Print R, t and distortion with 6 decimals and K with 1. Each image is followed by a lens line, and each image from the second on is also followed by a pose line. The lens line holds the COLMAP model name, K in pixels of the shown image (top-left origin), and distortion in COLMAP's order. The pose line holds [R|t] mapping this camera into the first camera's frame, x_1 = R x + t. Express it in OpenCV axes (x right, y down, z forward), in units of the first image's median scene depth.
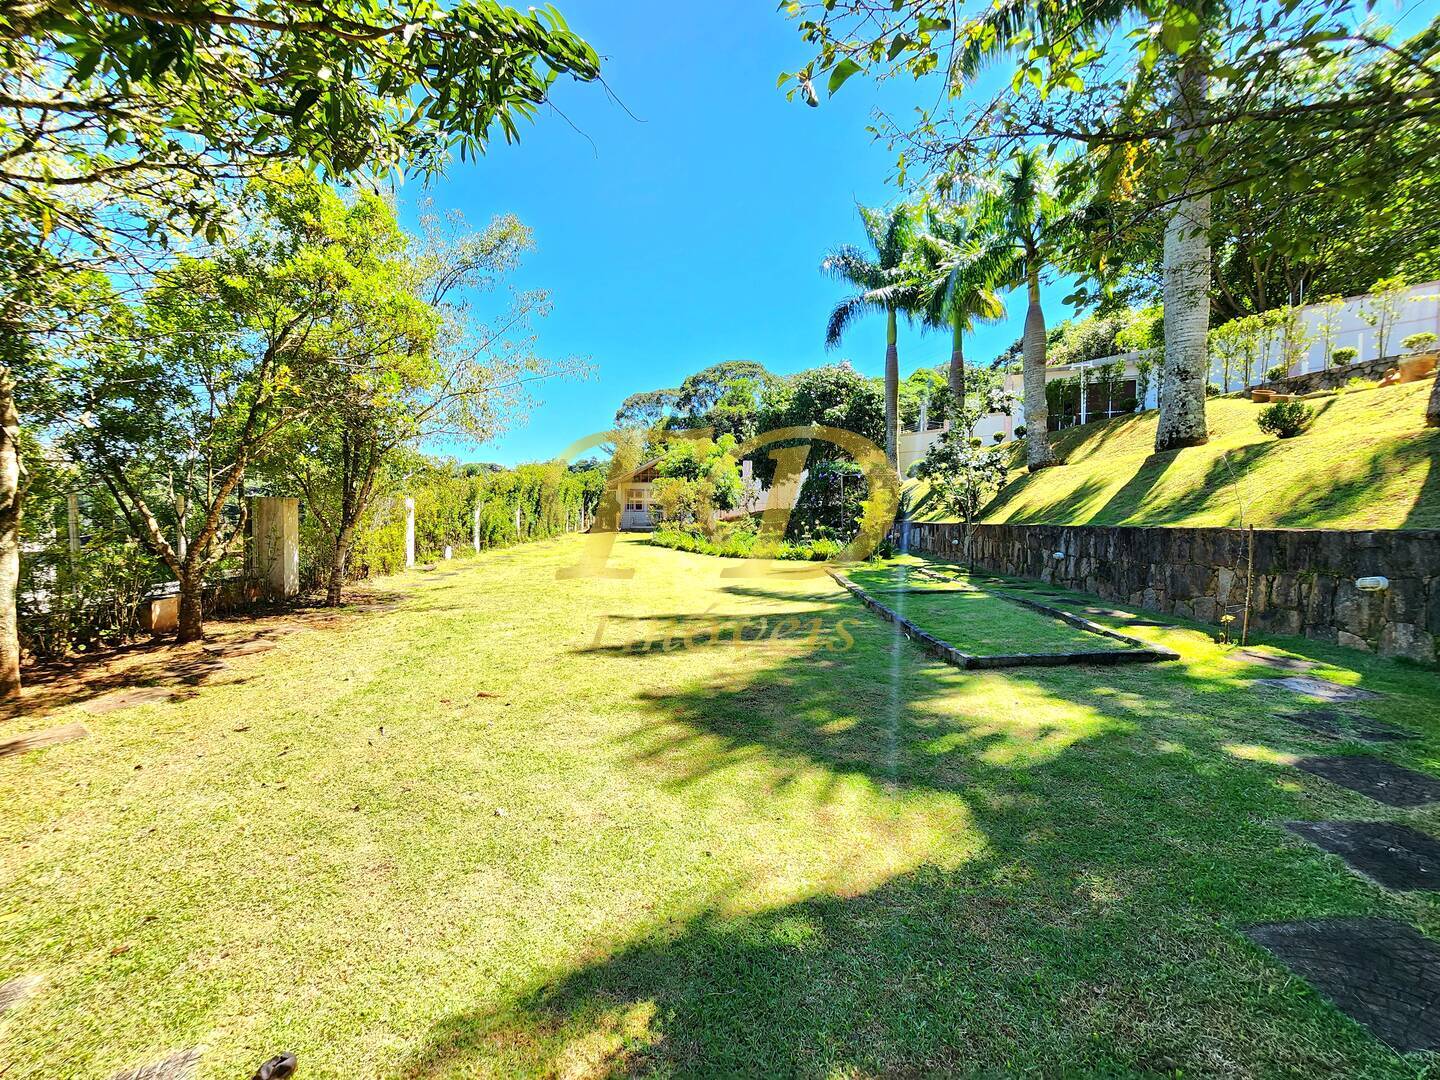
lens RADIAL K [[597.5, 0, 719.7], [0, 597.5, 530.8], [0, 0, 1]] dist [-0.000949, 0.000593]
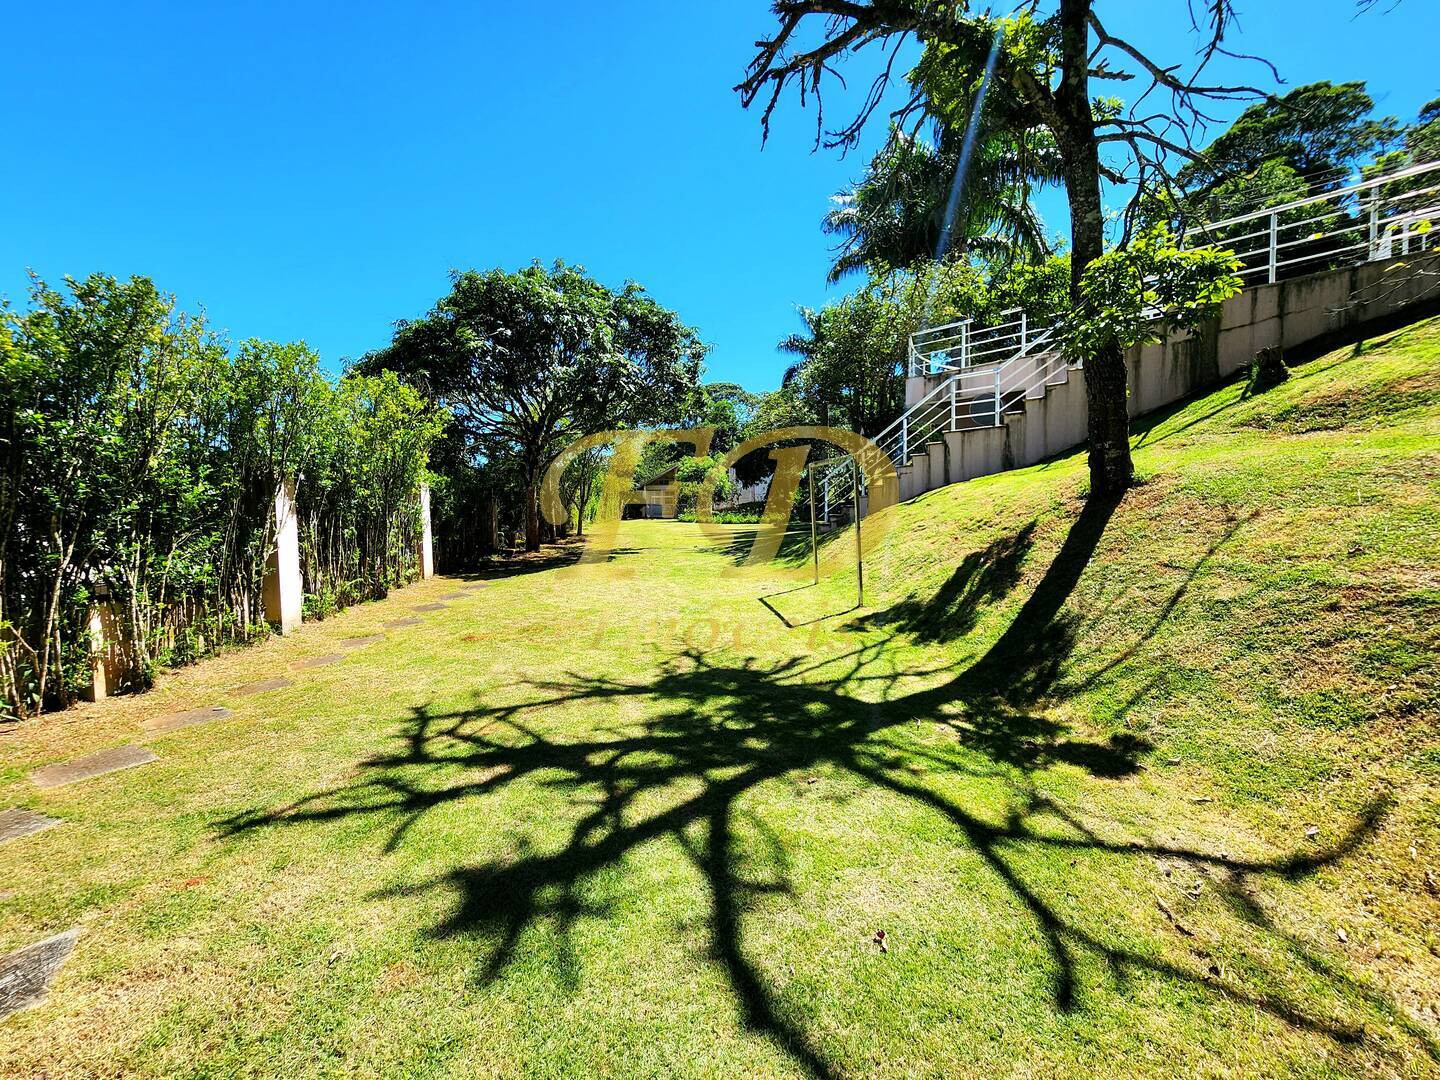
lens RADIAL K [[597.5, 0, 719.7], [0, 597.5, 530.8], [0, 0, 1]] dist [-0.000949, 0.000593]
pose [[0.999295, -0.019199, 0.032247, -0.047859], [0.019263, 0.999813, -0.001676, 0.048701], [-0.032209, 0.002296, 0.999479, -0.622742]]
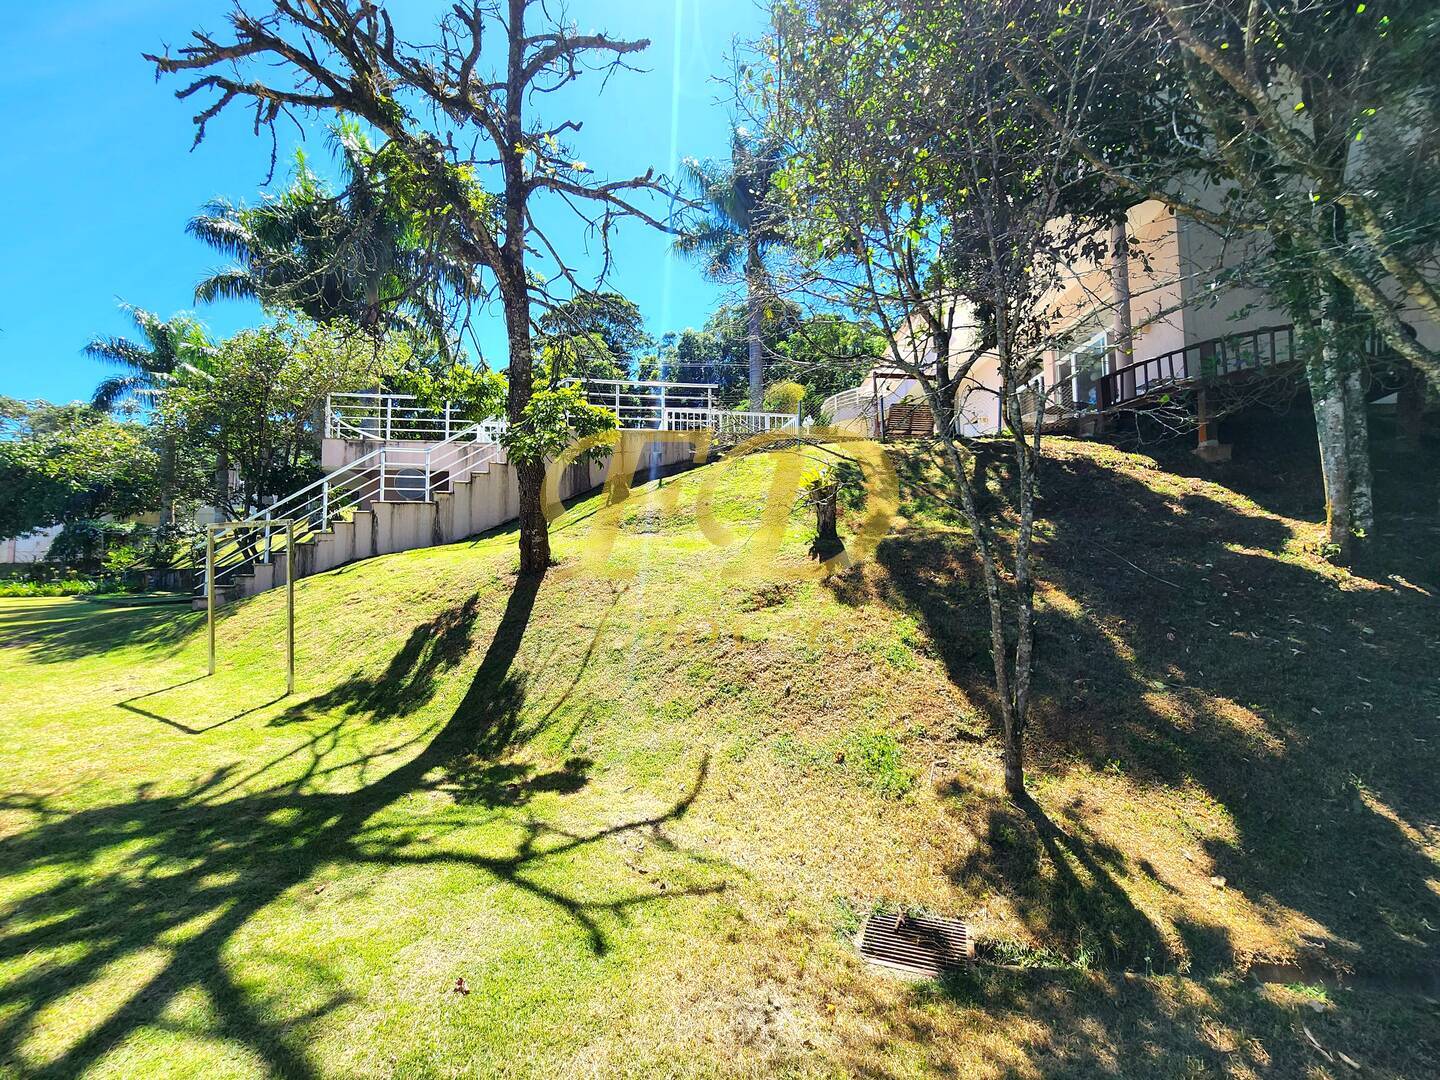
lens RADIAL K [[589.0, 0, 711.9], [0, 589.0, 517.6], [0, 0, 1]] dist [0.000164, 0.000801]
pose [[0.557231, 0.074714, 0.826989, -0.091658], [0.031514, 0.993323, -0.110976, 0.044520], [-0.829759, 0.087901, 0.551156, -0.630413]]
